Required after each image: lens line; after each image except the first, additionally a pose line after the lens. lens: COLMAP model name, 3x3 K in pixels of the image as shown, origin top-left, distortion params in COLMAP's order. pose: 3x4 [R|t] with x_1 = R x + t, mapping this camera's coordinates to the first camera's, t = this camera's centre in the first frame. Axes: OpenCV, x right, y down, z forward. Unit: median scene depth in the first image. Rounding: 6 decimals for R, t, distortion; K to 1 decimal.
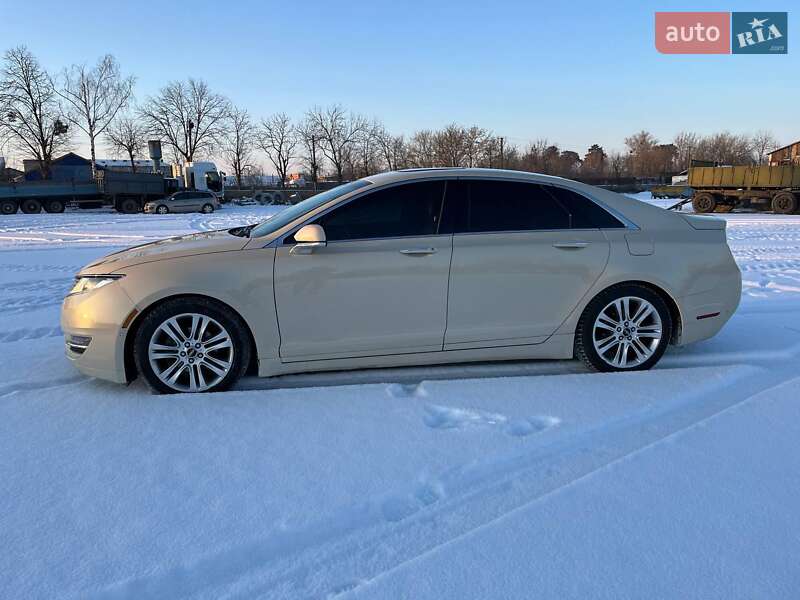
lens RADIAL K [[598.1, 0, 396.1], [0, 598.1, 293.6], [0, 0, 1]] dist [0.068322, -0.092823]
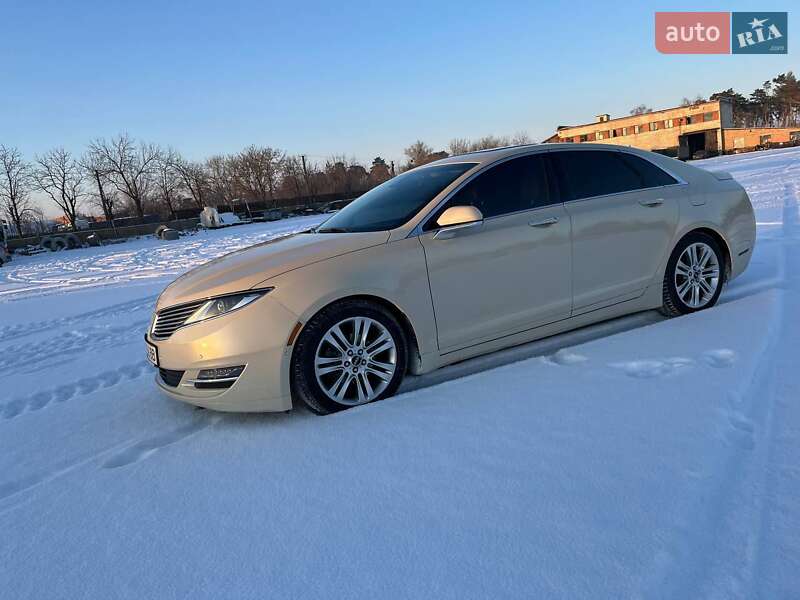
lens RADIAL K [[598.1, 0, 394.3], [0, 598.1, 294.2], [0, 0, 1]] dist [0.068322, -0.092823]
pose [[0.939120, -0.155951, 0.306157, -0.040995], [0.165296, 0.986233, -0.004667, 0.000951], [-0.301214, 0.054989, 0.951970, 0.008774]]
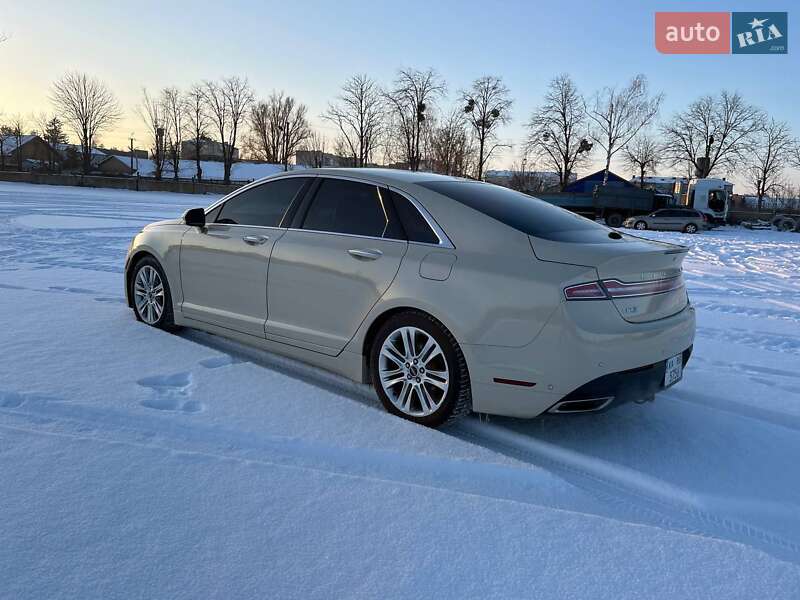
lens RADIAL K [[598.1, 0, 398.1], [0, 598.1, 298.5], [0, 0, 1]] dist [0.068322, -0.092823]
pose [[0.657143, 0.173112, -0.733618, 0.078877], [-0.187956, 0.980160, 0.062926, -0.006597], [0.729956, 0.096537, 0.676642, 0.035977]]
